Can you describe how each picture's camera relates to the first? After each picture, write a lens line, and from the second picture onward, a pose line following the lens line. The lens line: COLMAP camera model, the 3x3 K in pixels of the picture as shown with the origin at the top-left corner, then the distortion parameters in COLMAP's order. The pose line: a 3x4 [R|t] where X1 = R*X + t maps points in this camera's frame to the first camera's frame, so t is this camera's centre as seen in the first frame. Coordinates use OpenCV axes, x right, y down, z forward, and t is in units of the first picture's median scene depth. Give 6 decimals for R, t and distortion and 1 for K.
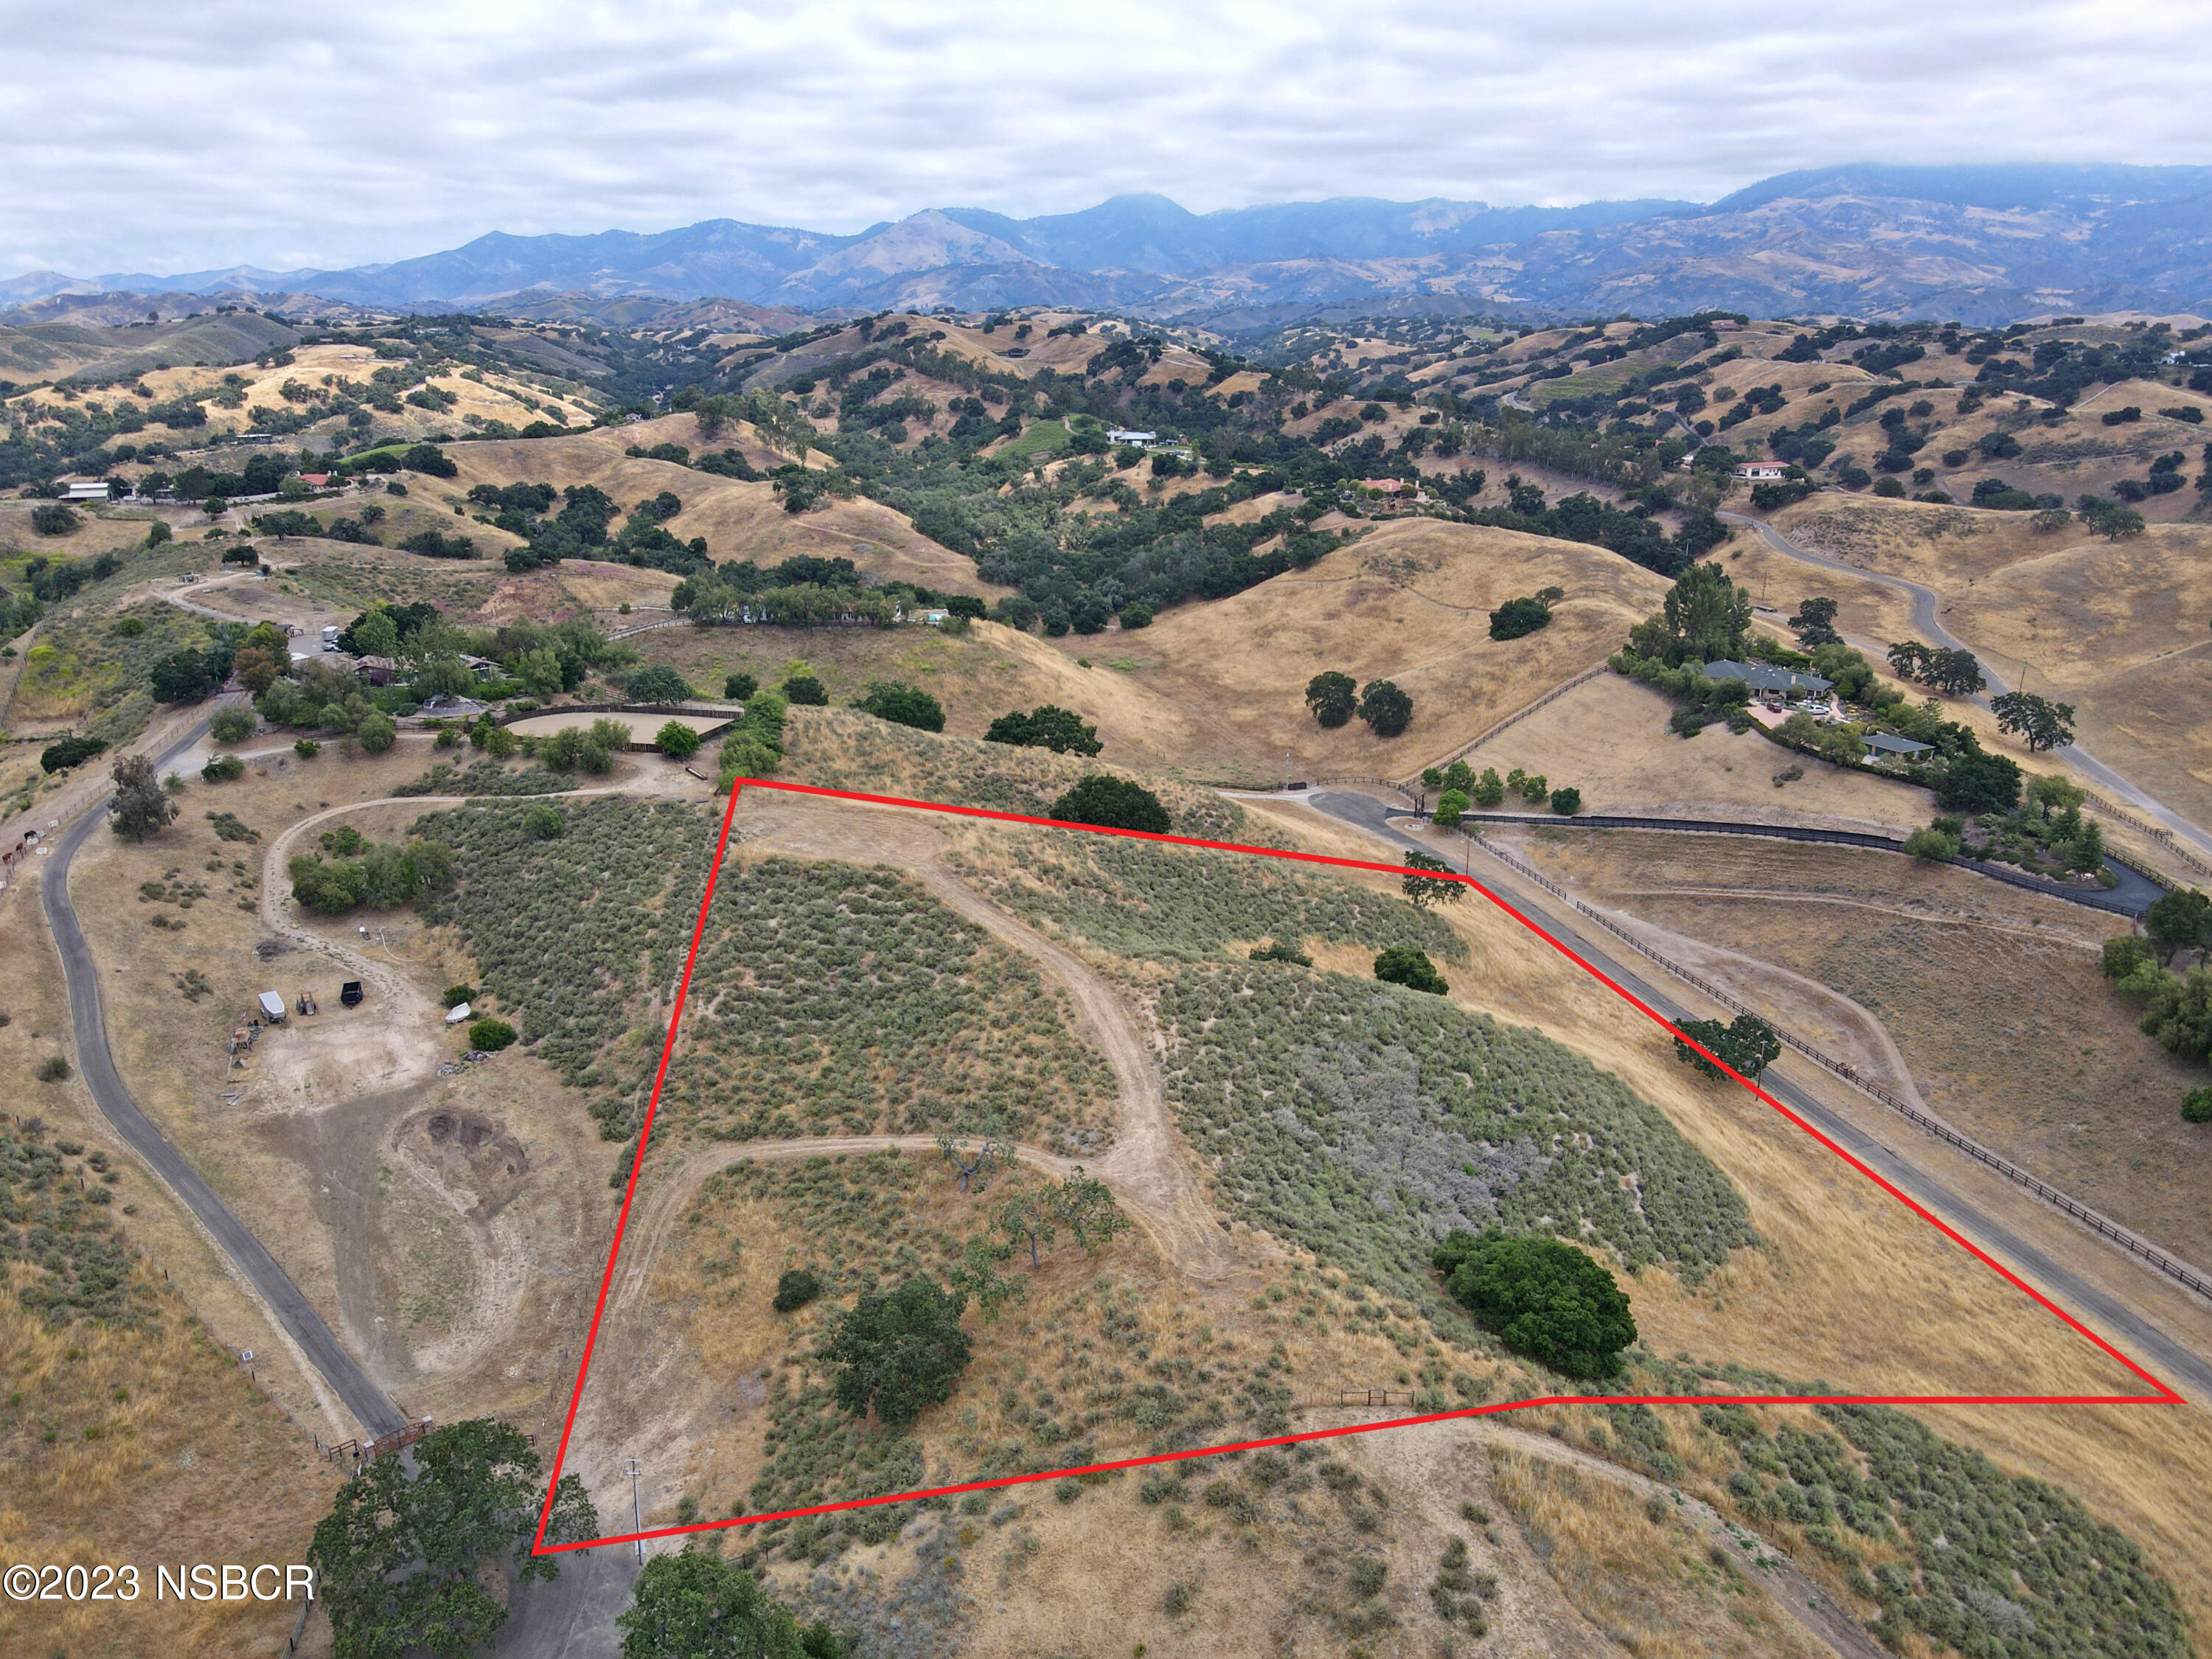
lens RADIAL K [[1623.7, 0, 1118.0], [0, 1623.7, 840.6], [0, 0, 1]] dist [0.009559, 0.008240]
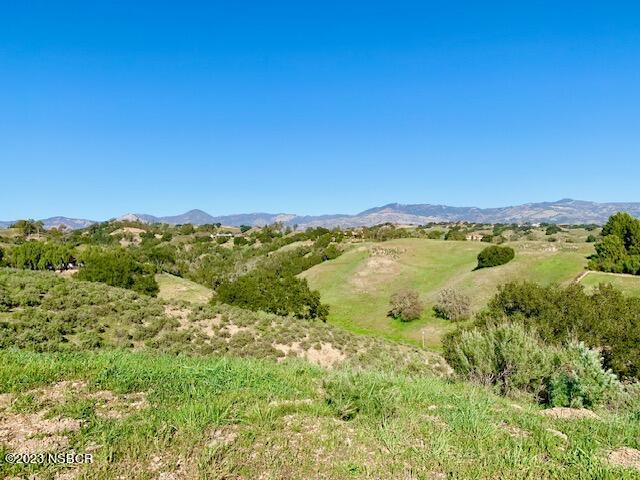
lens RADIAL K [[485.6, 0, 319.9], [0, 485.6, 242.7], [0, 0, 1]] dist [0.019168, -0.001056]
pose [[0.965401, -0.007393, 0.260666, -0.073408], [0.089539, 0.948223, -0.304723, -0.007217], [-0.244917, 0.317519, 0.916077, 0.573849]]
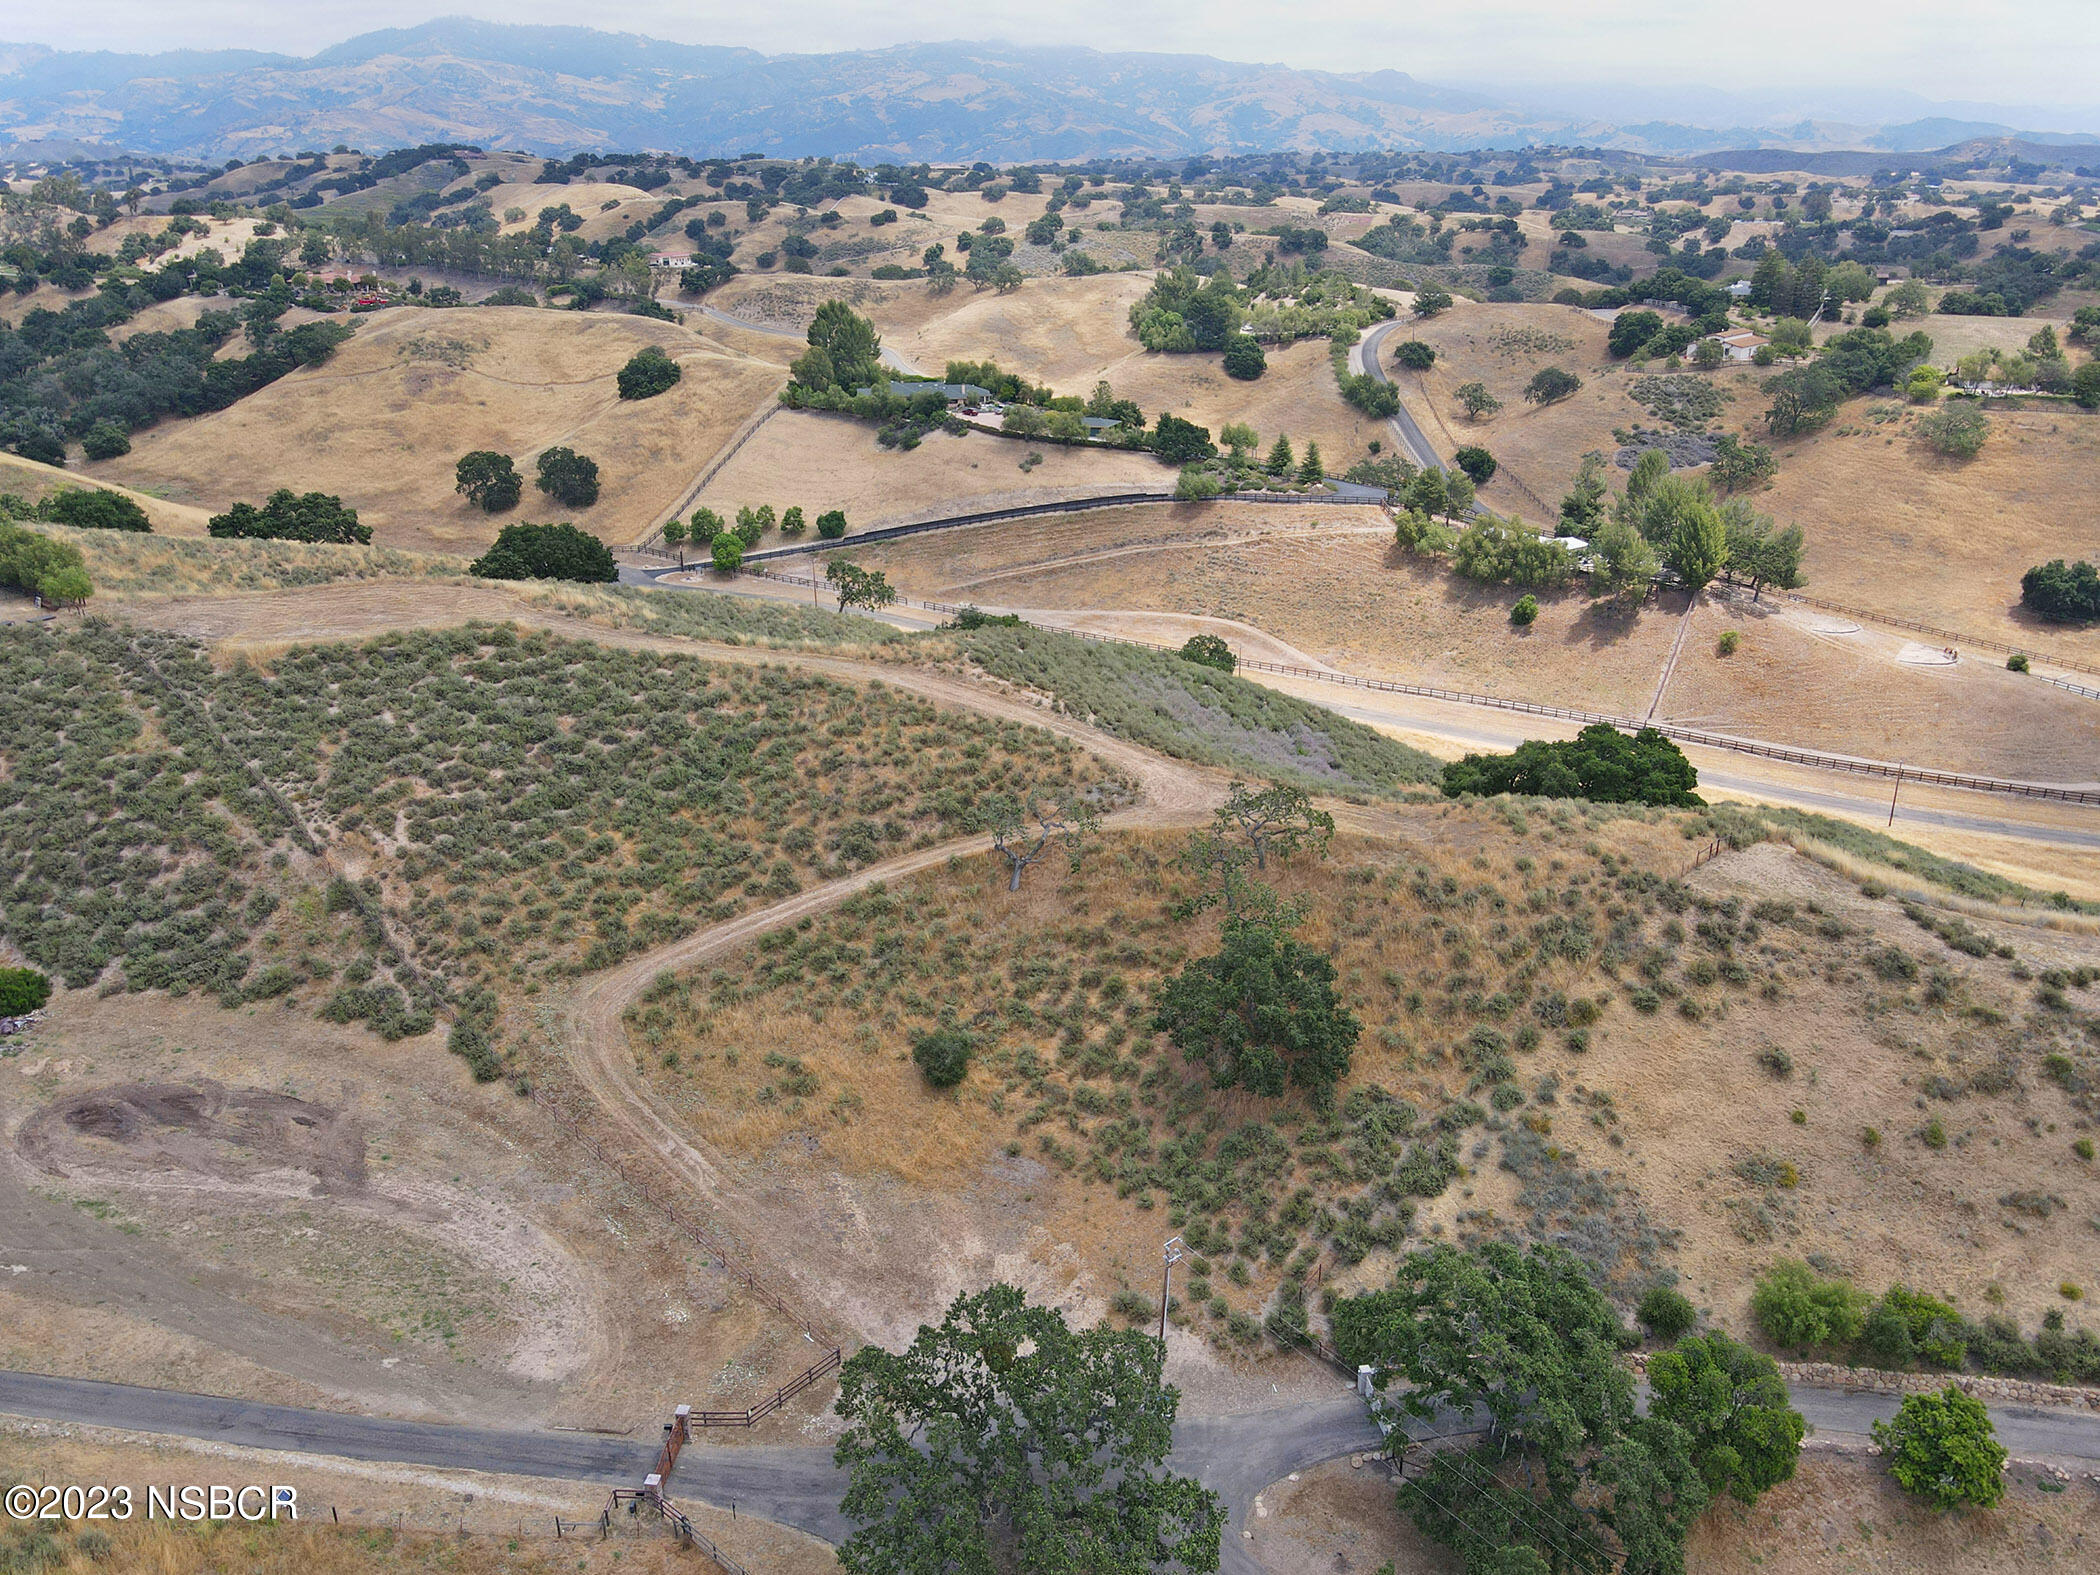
lens RADIAL K [[1541.5, 0, 1057.2], [0, 1541.5, 793.4], [0, 0, 1]] dist [0.009559, 0.008240]
pose [[0.732217, -0.252840, 0.632400, -0.223450], [0.211341, 0.967052, 0.141938, 0.025095], [-0.647451, 0.029722, 0.761527, 0.157264]]
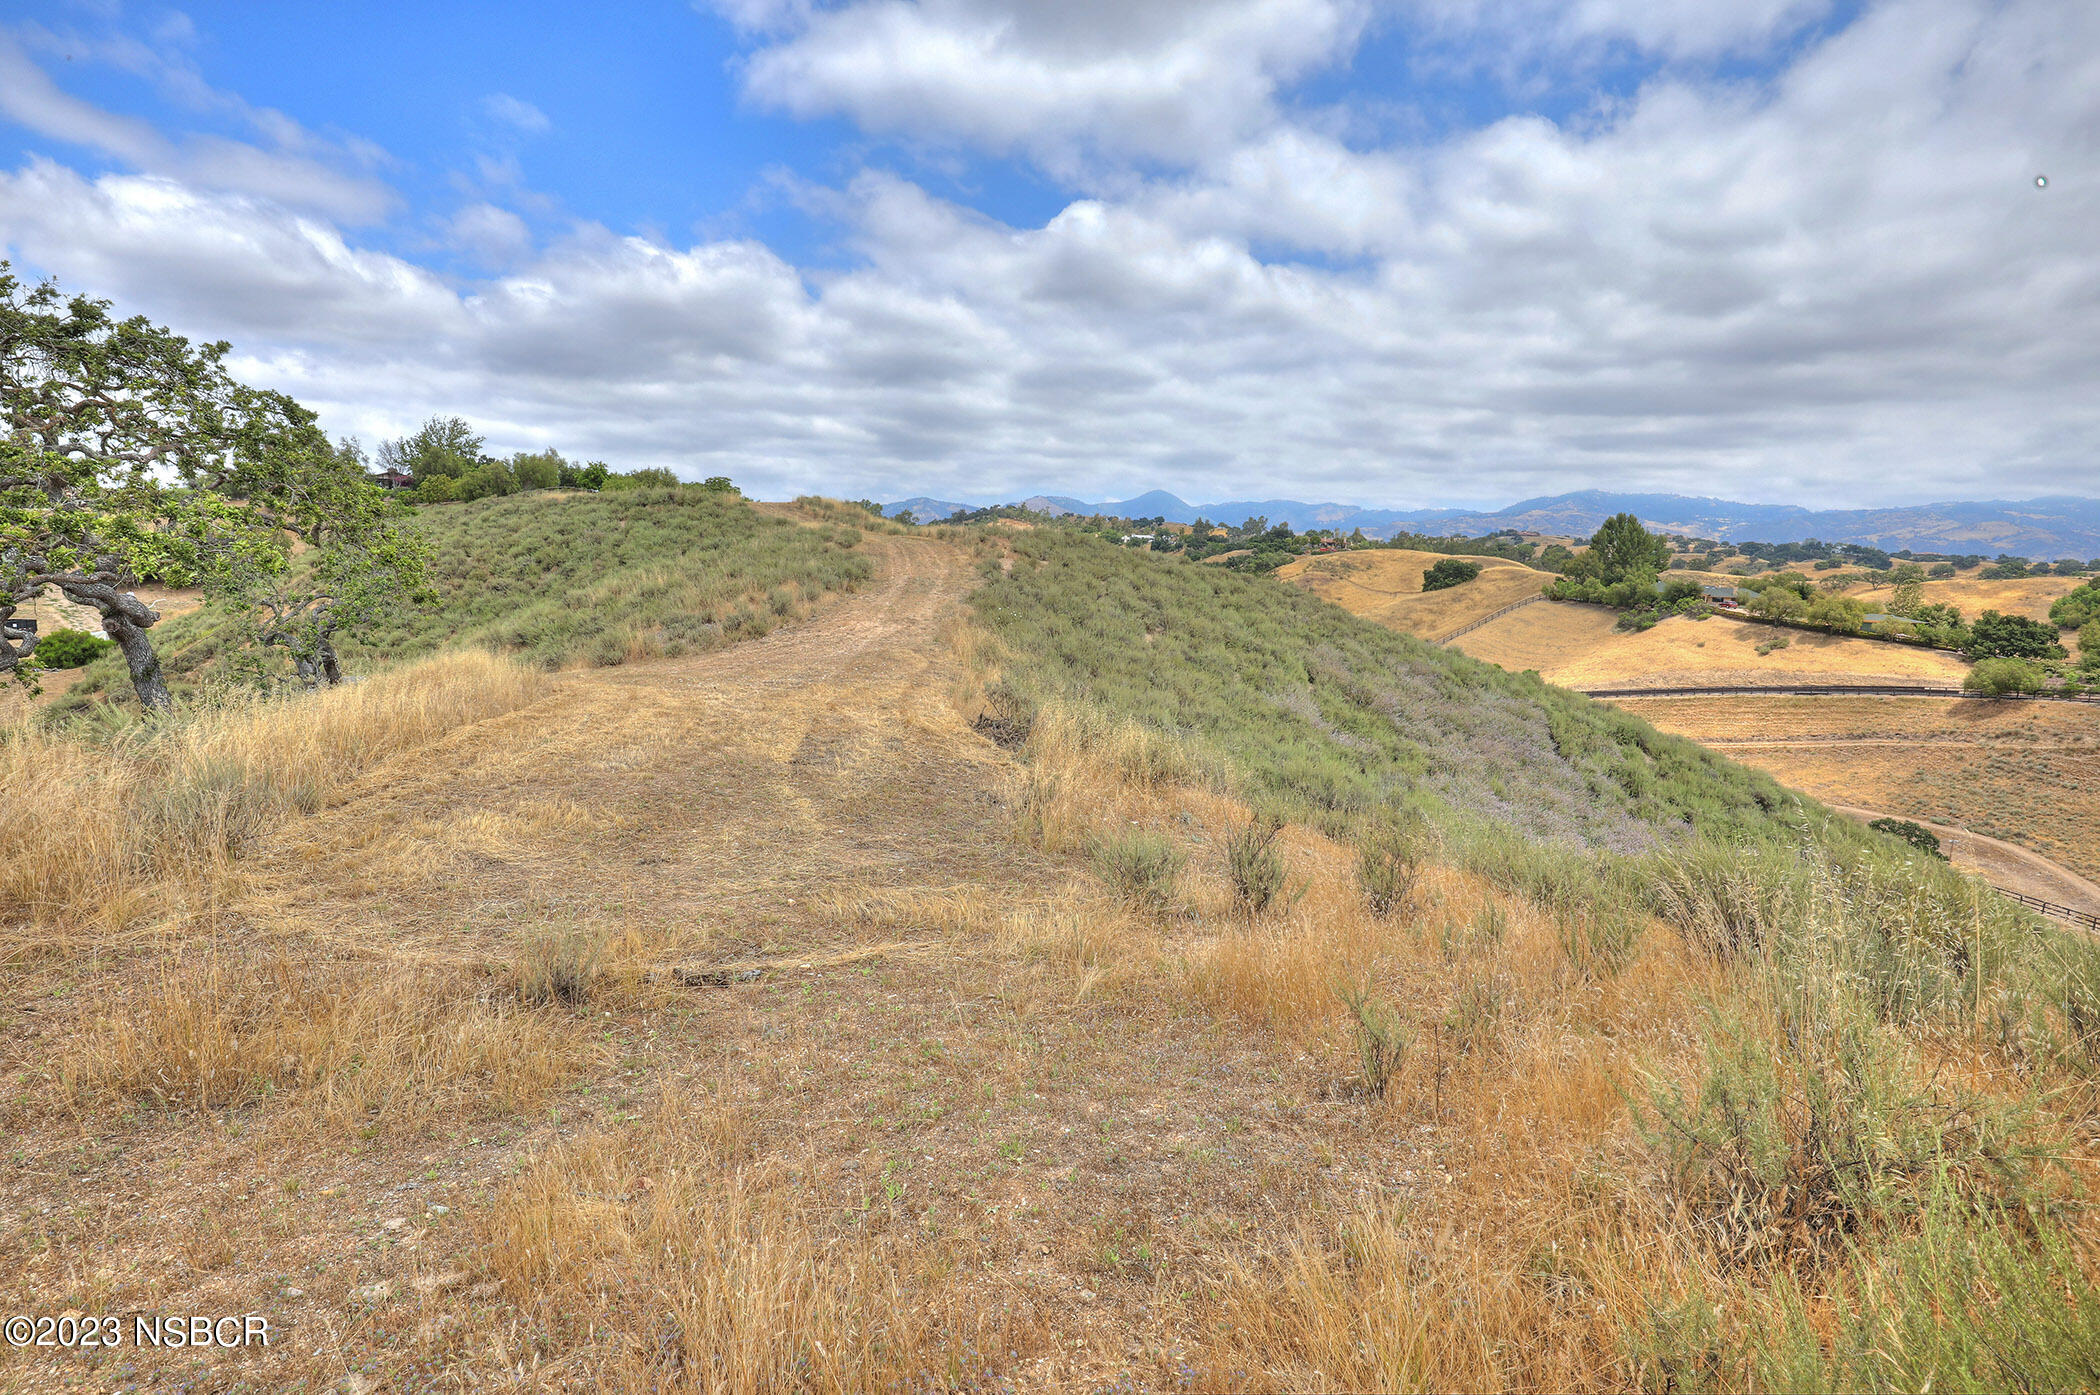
lens RADIAL K [[964.5, 0, 1057.8], [0, 964.5, 698.9], [0, 0, 1]] dist [-0.035919, 0.007220]
pose [[0.995284, 0.054450, -0.080281, 0.026735], [-0.067555, 0.982985, -0.170811, 0.090171], [0.069614, 0.175429, 0.982028, 0.325214]]
